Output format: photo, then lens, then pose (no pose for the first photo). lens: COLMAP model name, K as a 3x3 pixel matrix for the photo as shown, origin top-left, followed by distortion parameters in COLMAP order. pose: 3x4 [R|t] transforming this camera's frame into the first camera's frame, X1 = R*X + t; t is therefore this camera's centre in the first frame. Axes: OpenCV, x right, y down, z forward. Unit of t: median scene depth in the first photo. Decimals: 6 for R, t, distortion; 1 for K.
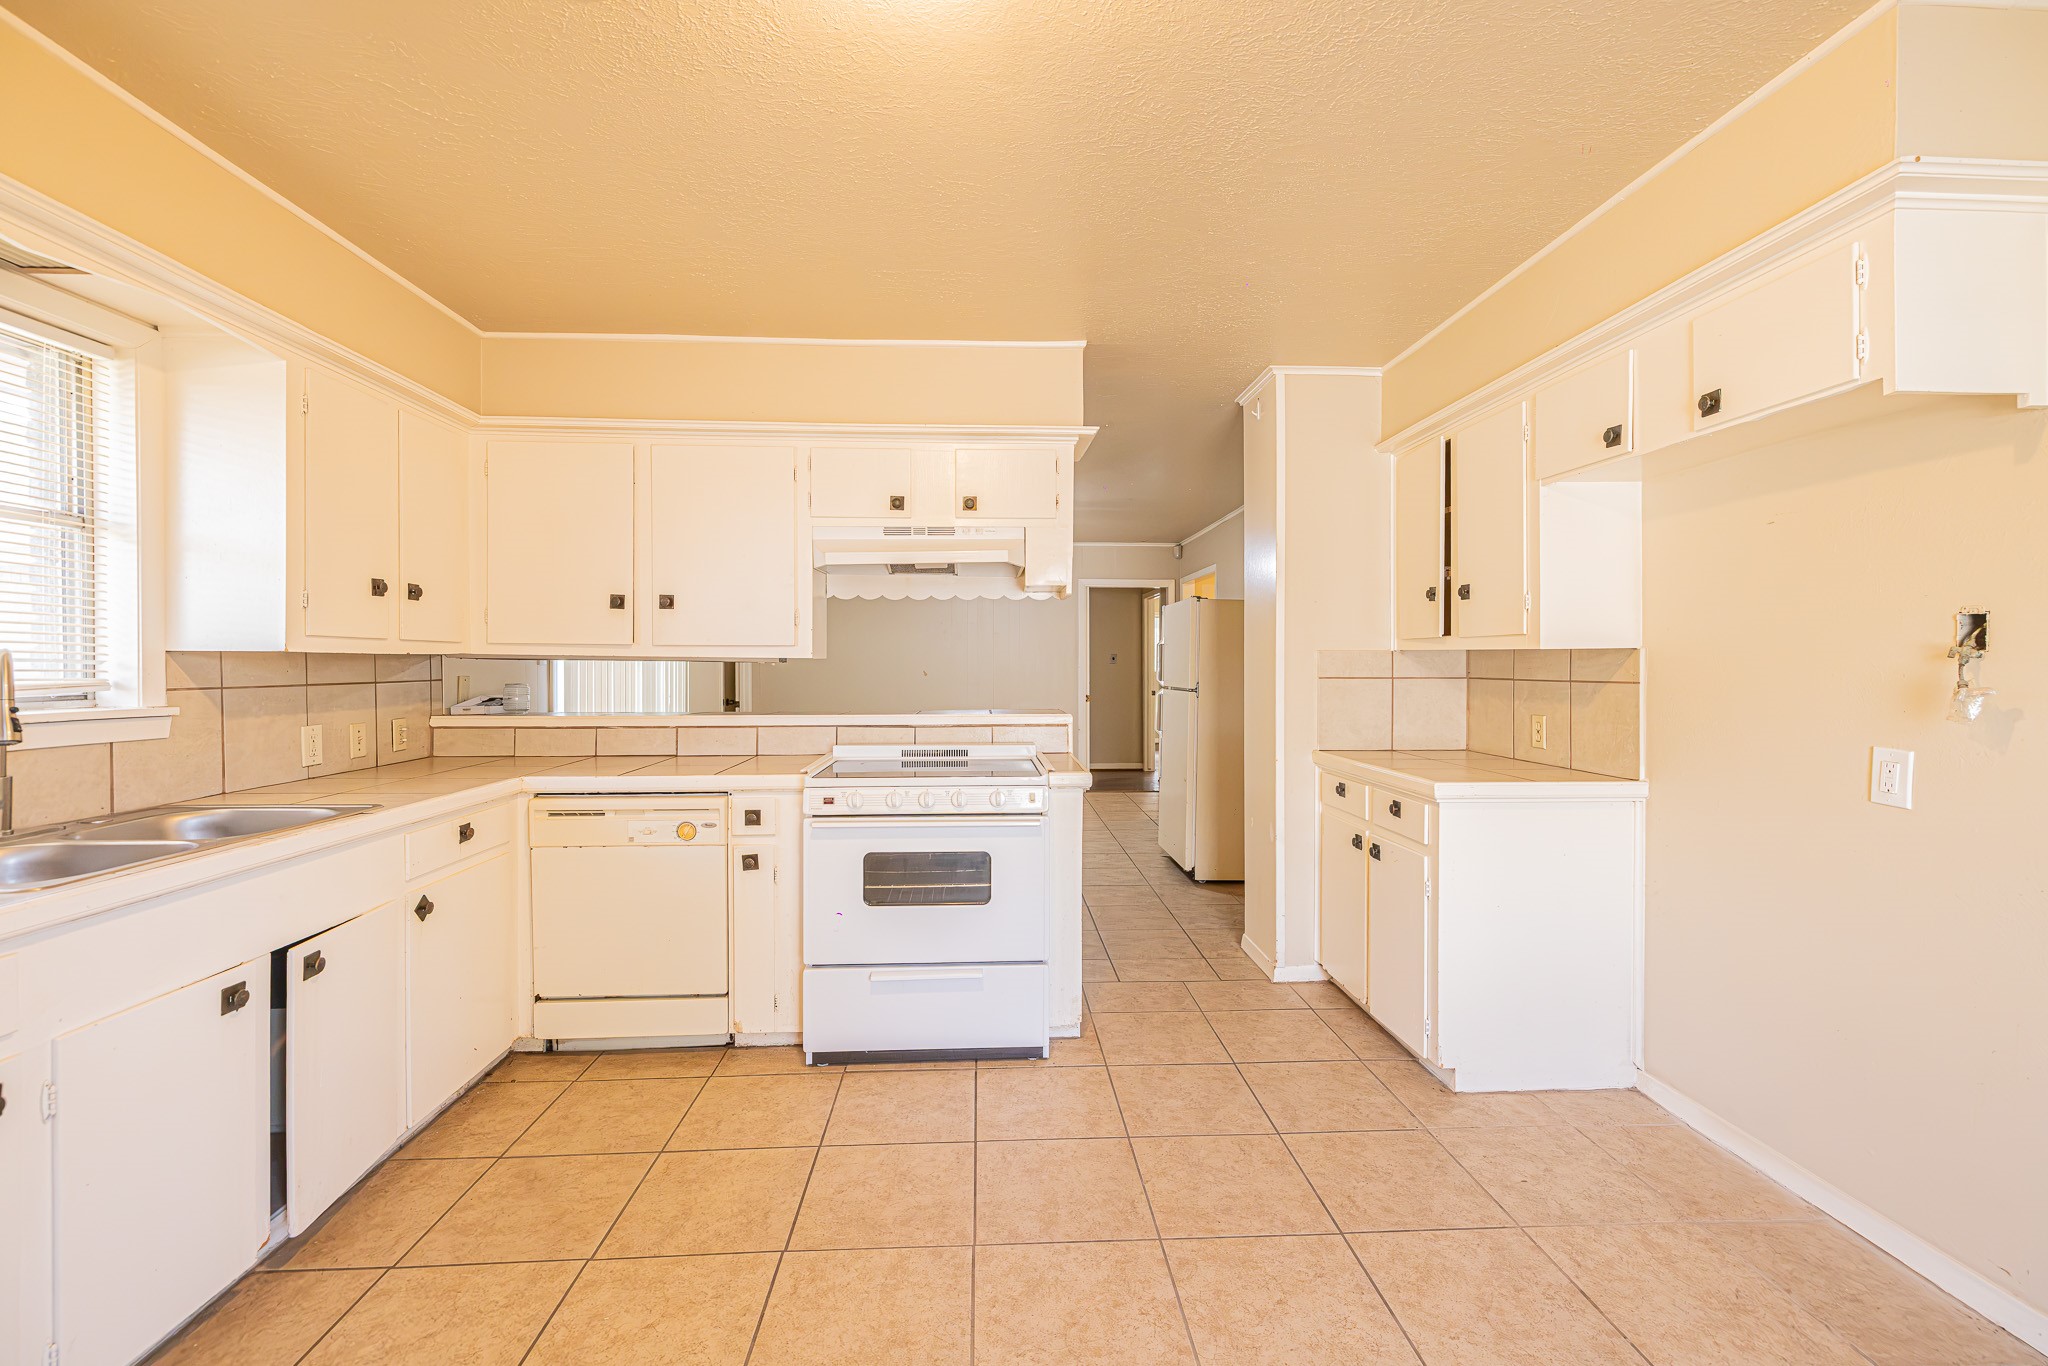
lens RADIAL K [[858.7, 0, 1022.4], [0, 858.7, 672.0], [0, 0, 1]] dist [-0.001910, 0.000017]
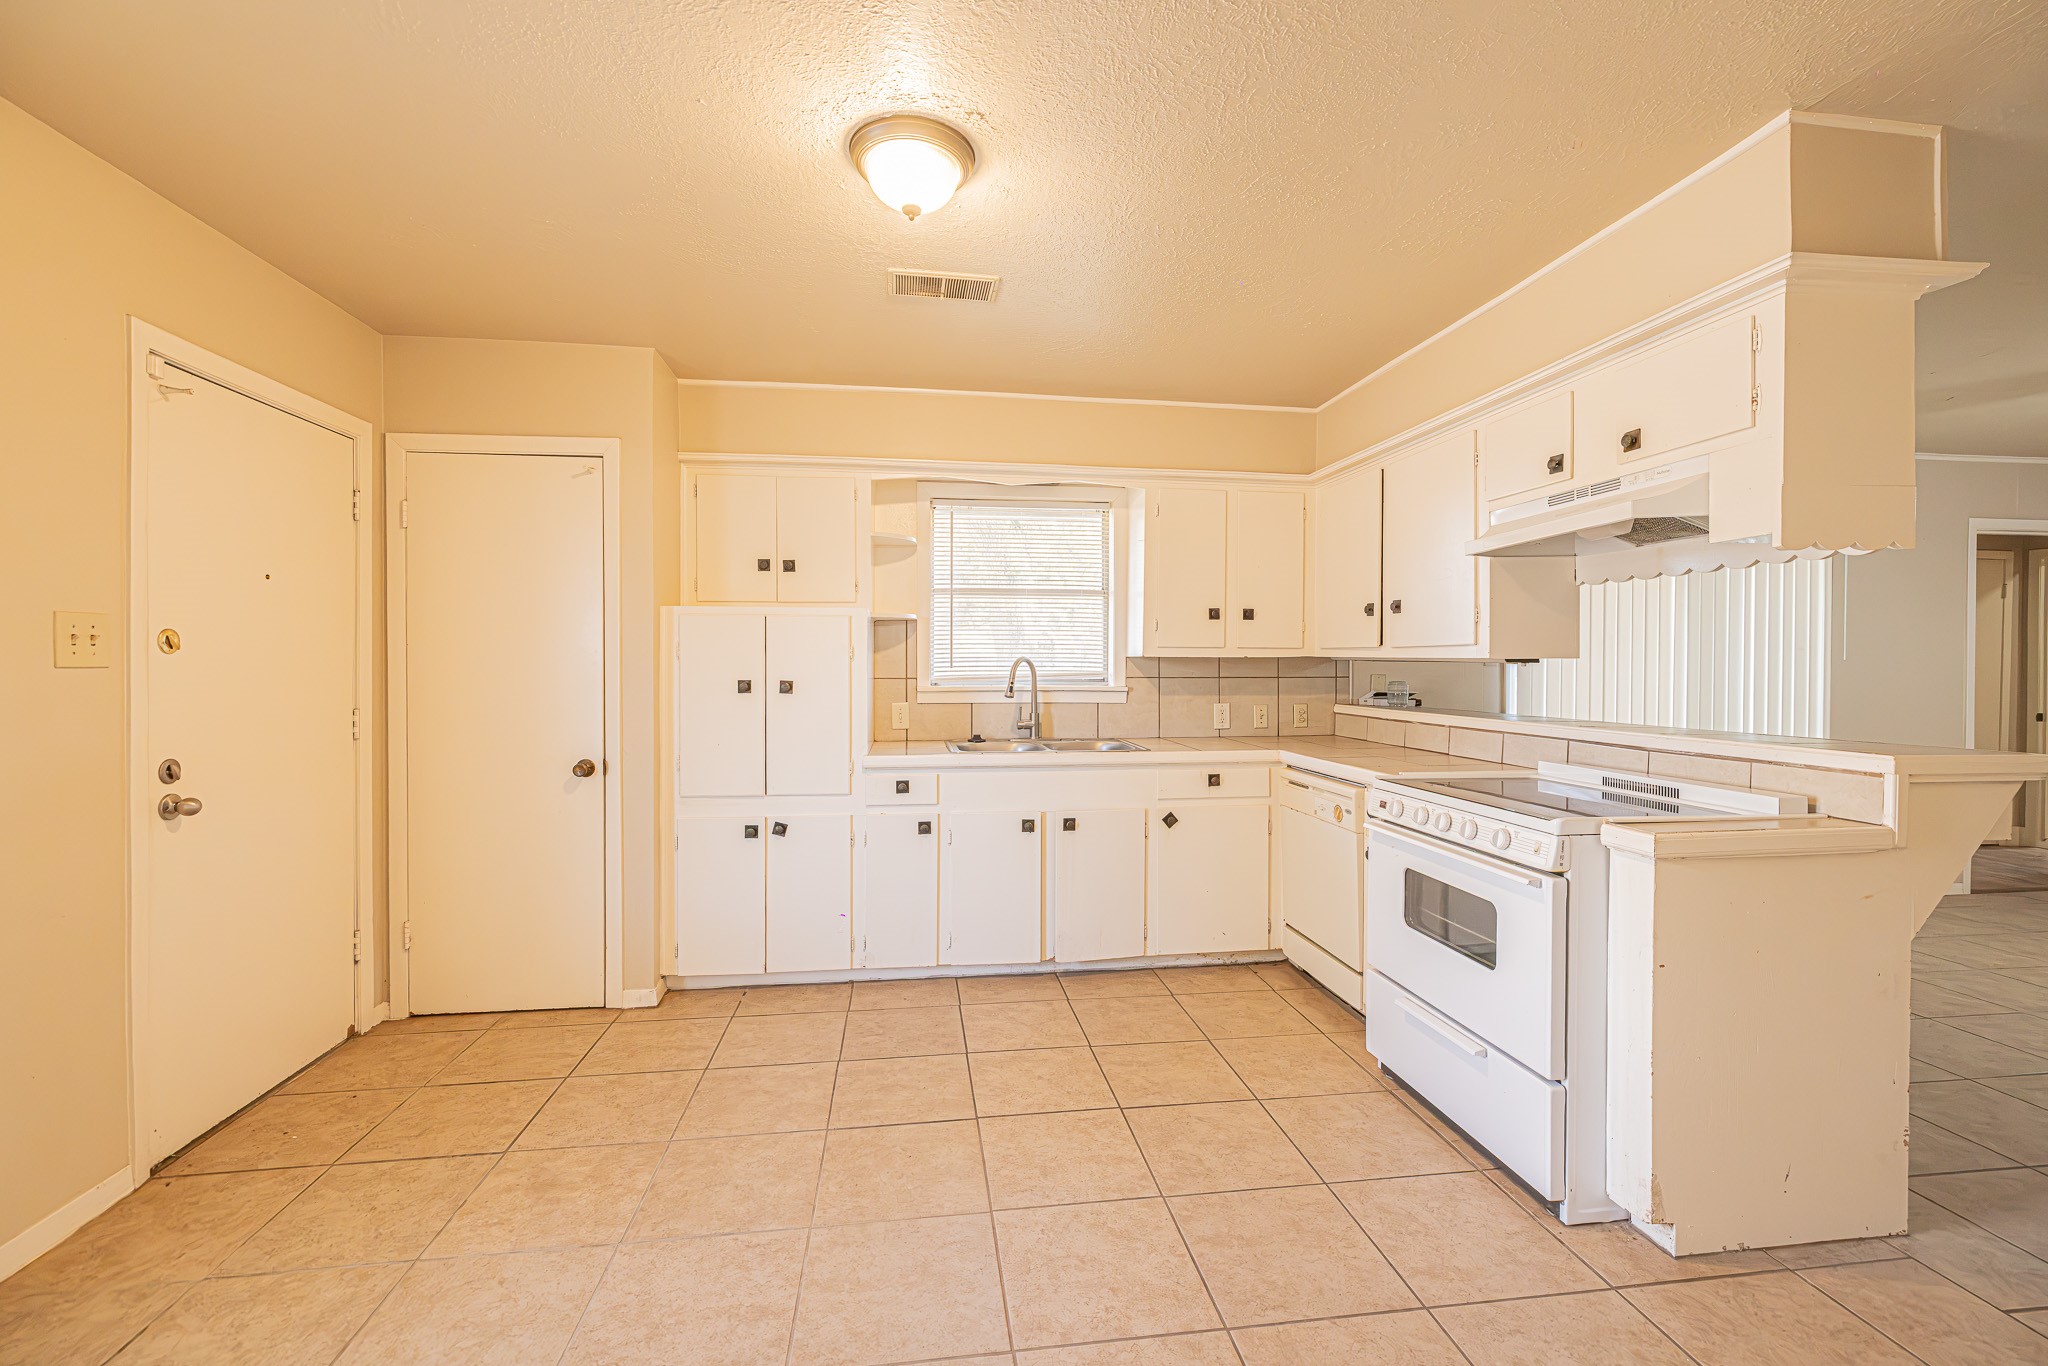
lens RADIAL K [[858.7, 0, 1022.4], [0, 858.7, 672.0], [0, 0, 1]] dist [-0.001910, 0.000017]
pose [[0.083620, 0.009691, -0.996451, 0.735236], [-0.011857, 0.999892, 0.008729, -0.004421], [0.996427, 0.011085, 0.083726, 0.526711]]
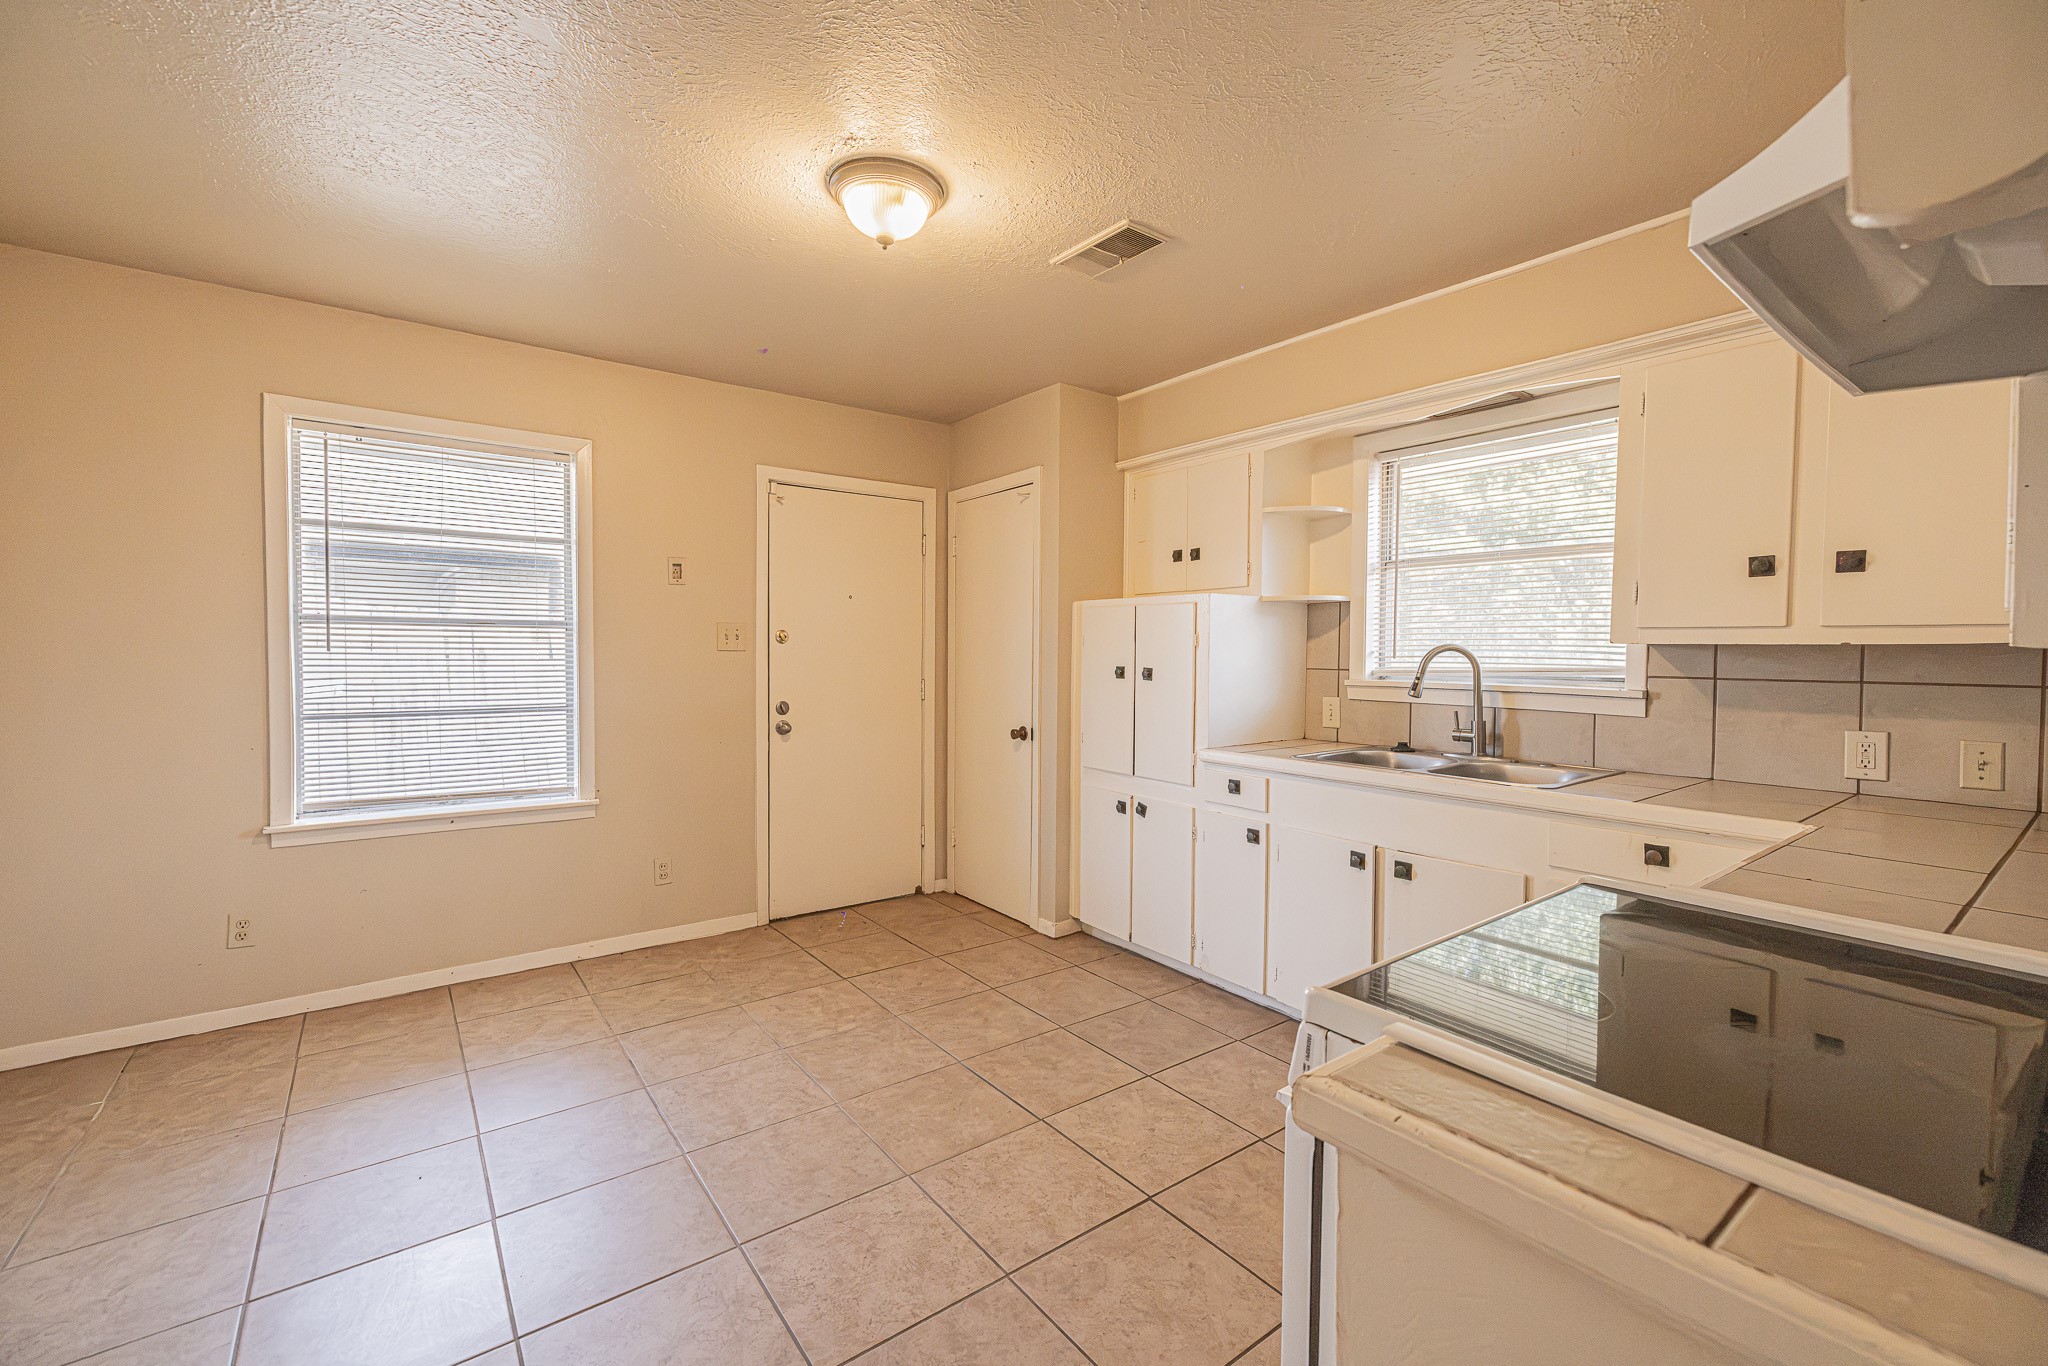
lens RADIAL K [[852.1, 0, 1027.6], [0, 852.1, 671.5], [0, 0, 1]] dist [-0.002720, 0.000218]
pose [[-0.826475, 0.009574, -0.562891, 0.320296], [-0.012752, 0.999281, 0.035719, -0.015293], [0.562828, 0.036699, -0.825759, 1.275333]]
